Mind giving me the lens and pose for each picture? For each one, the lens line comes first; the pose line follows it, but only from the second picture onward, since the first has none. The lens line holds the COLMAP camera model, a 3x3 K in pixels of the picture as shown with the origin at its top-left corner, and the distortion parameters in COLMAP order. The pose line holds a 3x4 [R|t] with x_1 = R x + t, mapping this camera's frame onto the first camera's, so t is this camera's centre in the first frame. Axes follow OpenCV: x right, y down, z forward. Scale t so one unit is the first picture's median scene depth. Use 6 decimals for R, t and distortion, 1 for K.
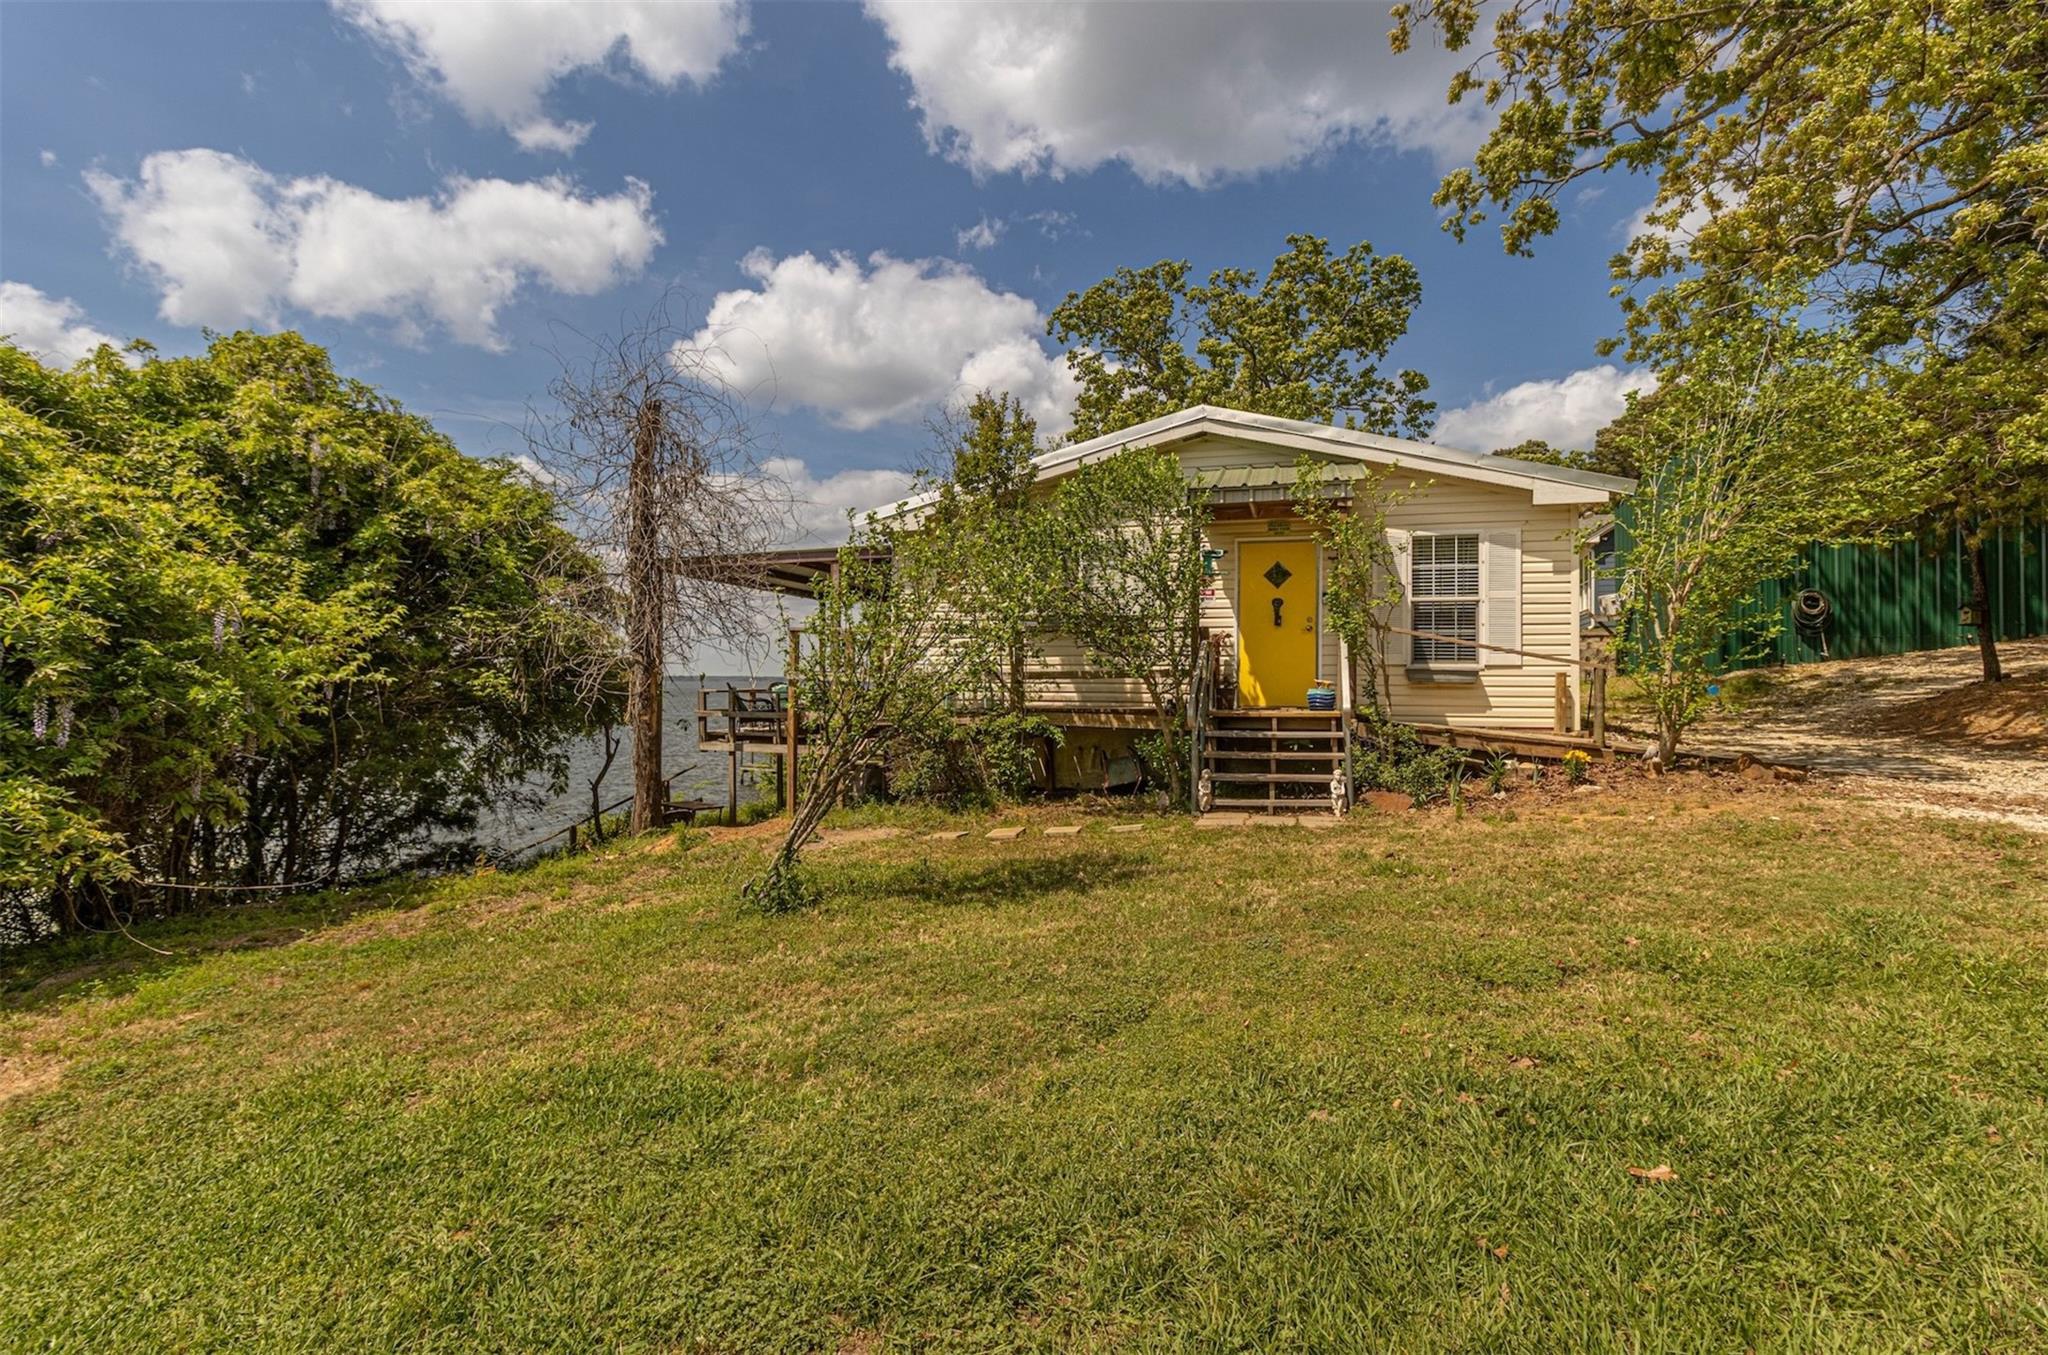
lens RADIAL K [[930.4, 0, 1064.1], [0, 930.4, 677.7], [0, 0, 1]] dist [0.009553, 0.000414]
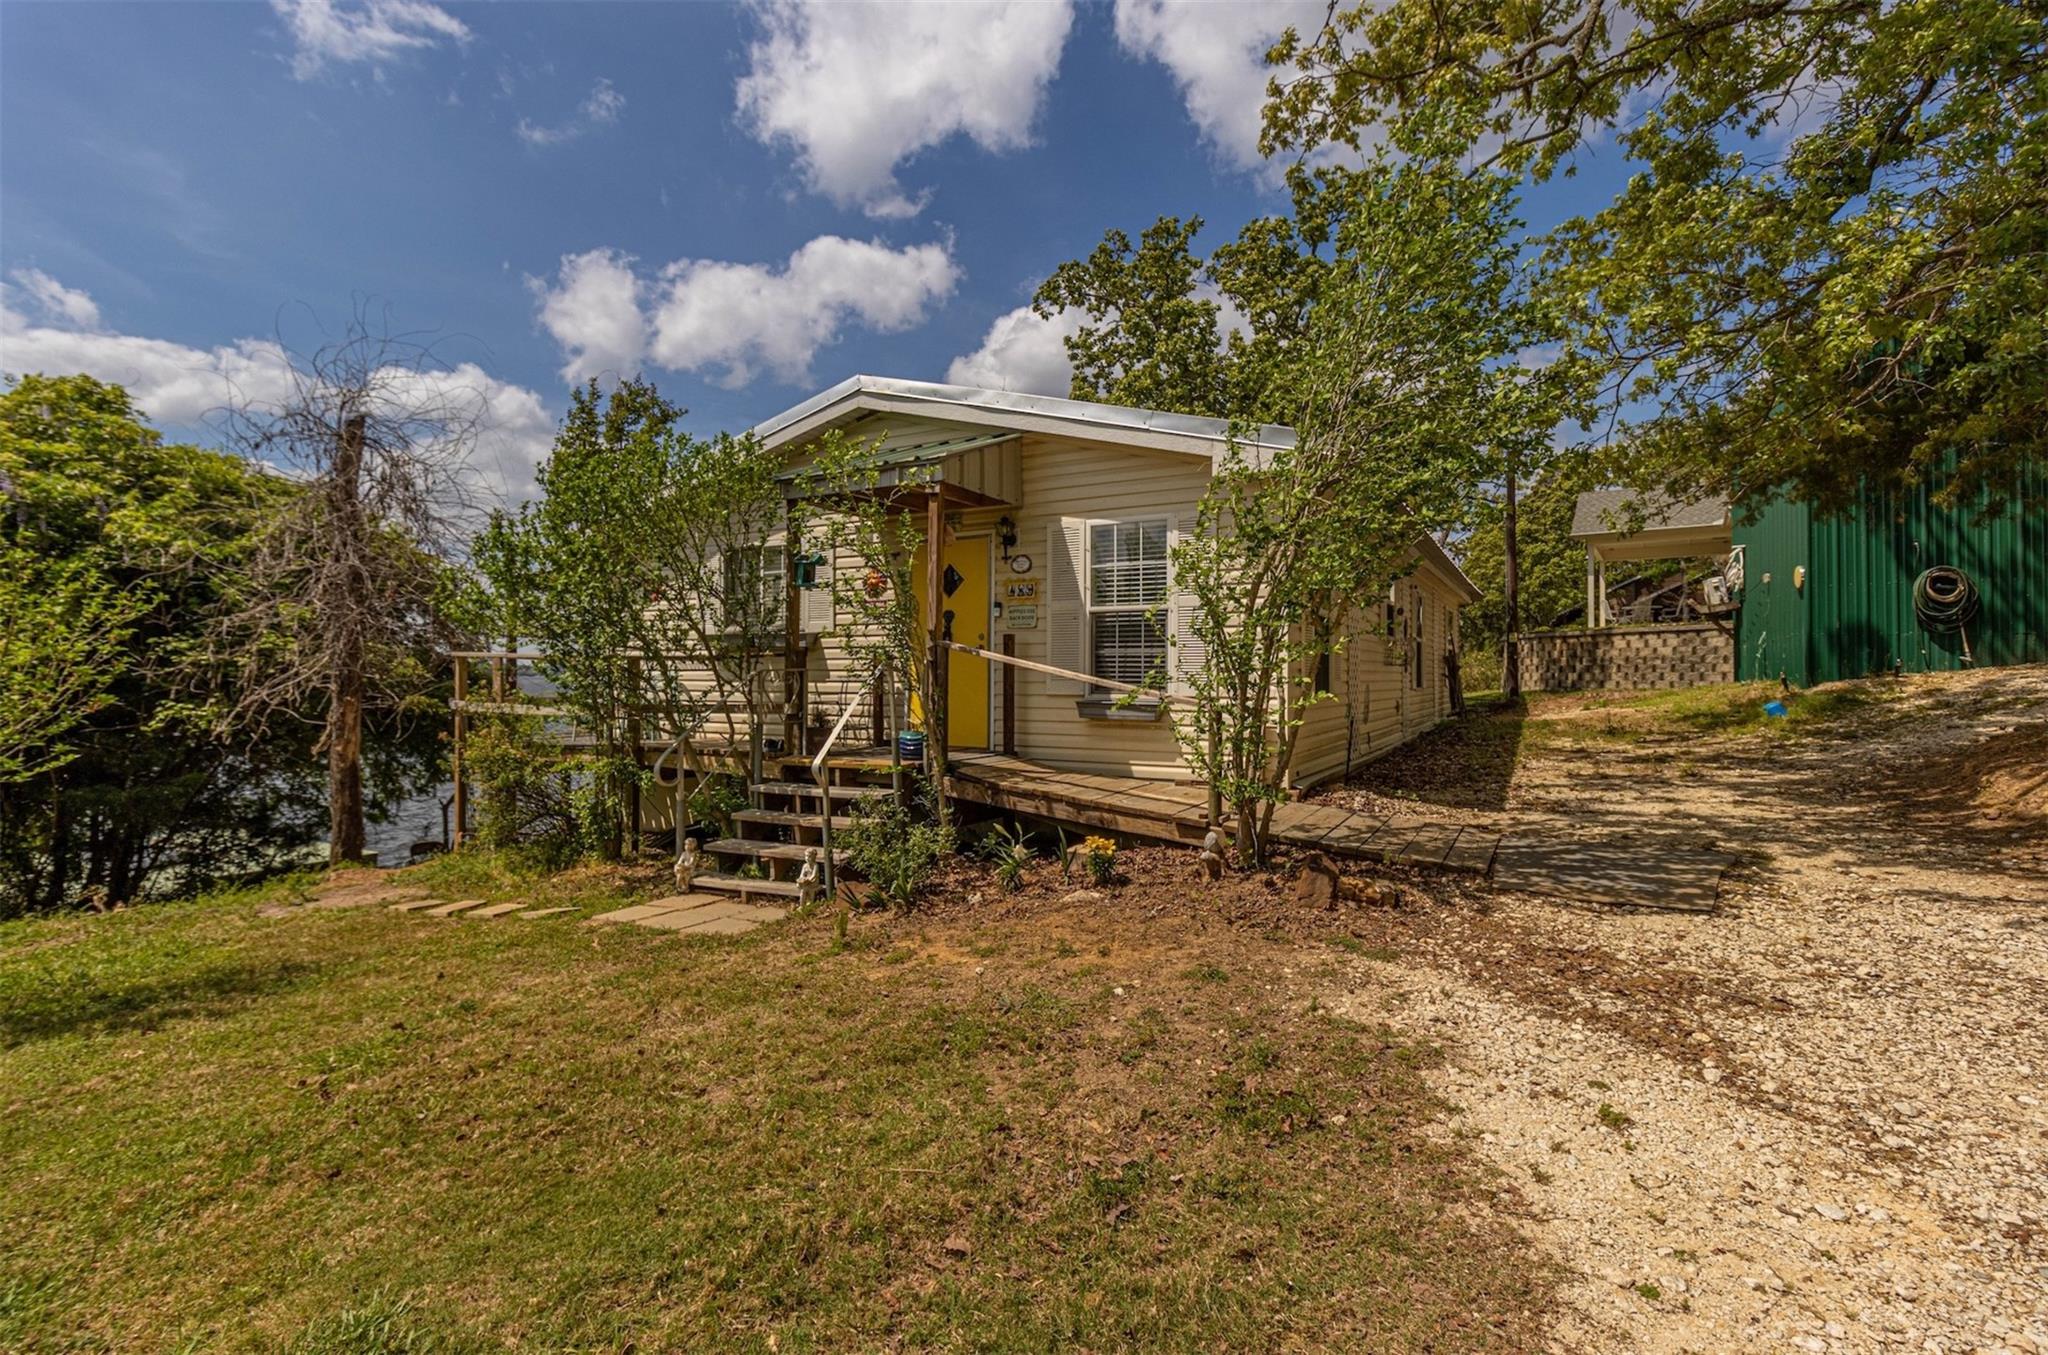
lens RADIAL K [[904.7, 0, 1103.0], [0, 904.7, 671.8], [0, 0, 1]] dist [0.002703, 0.000198]
pose [[0.969169, -0.005273, -0.246339, 0.579777], [0.006571, 0.999969, 0.004445, -0.036974], [0.246308, -0.005927, 0.969173, 0.294872]]
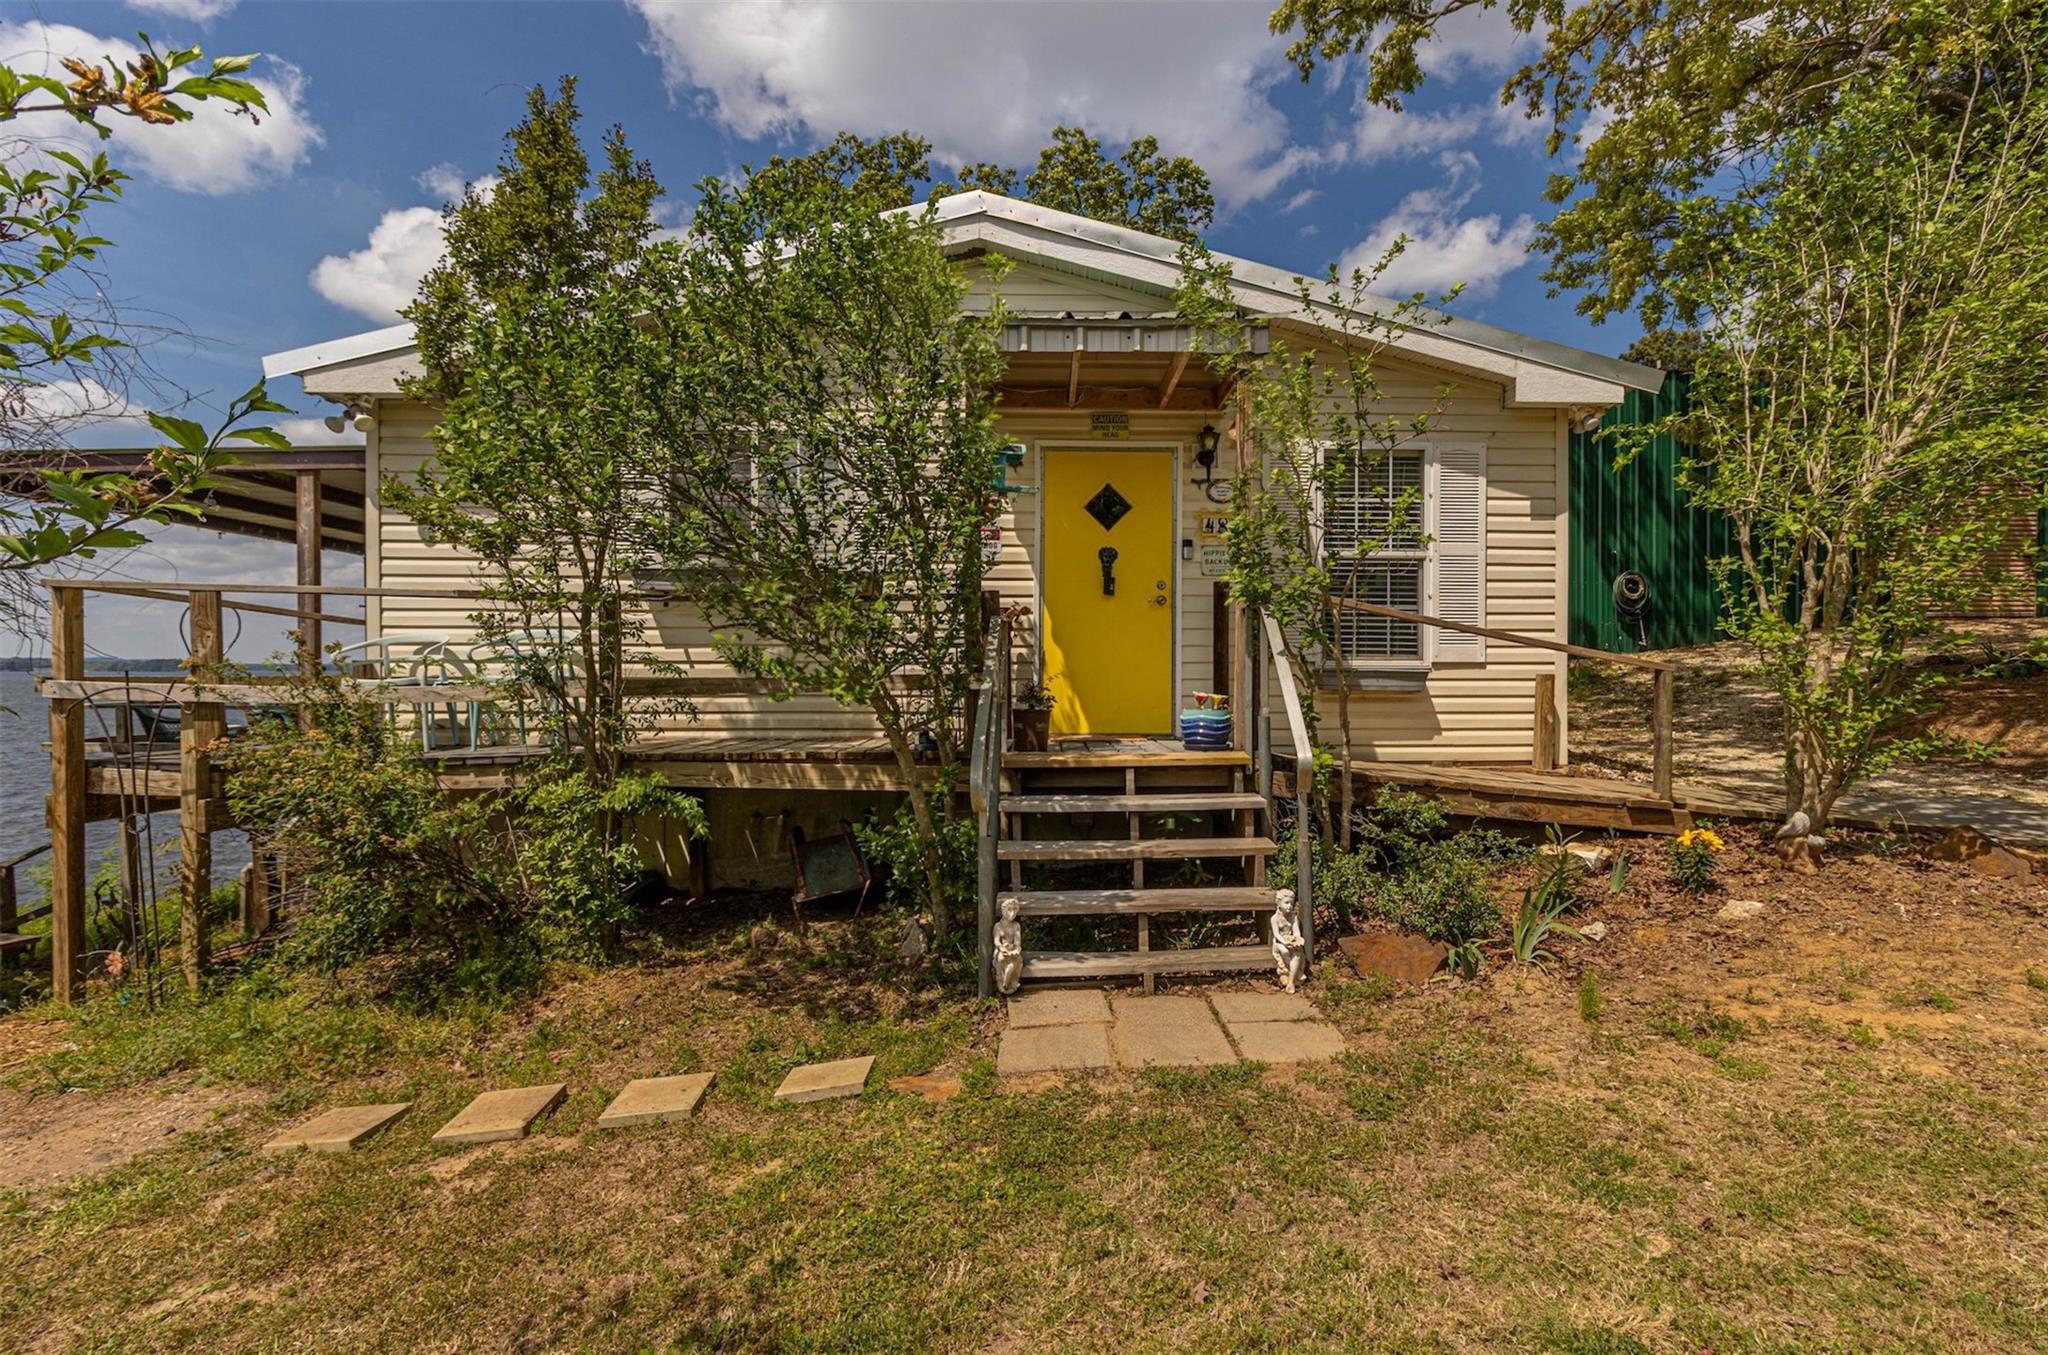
lens RADIAL K [[930.4, 0, 1064.1], [0, 930.4, 677.7], [0, 0, 1]] dist [0.009553, 0.000414]
pose [[0.961415, -0.007223, 0.275006, 0.045729], [0.002561, 0.999847, 0.017309, -0.015141], [-0.275089, -0.015936, 0.961287, 0.475444]]
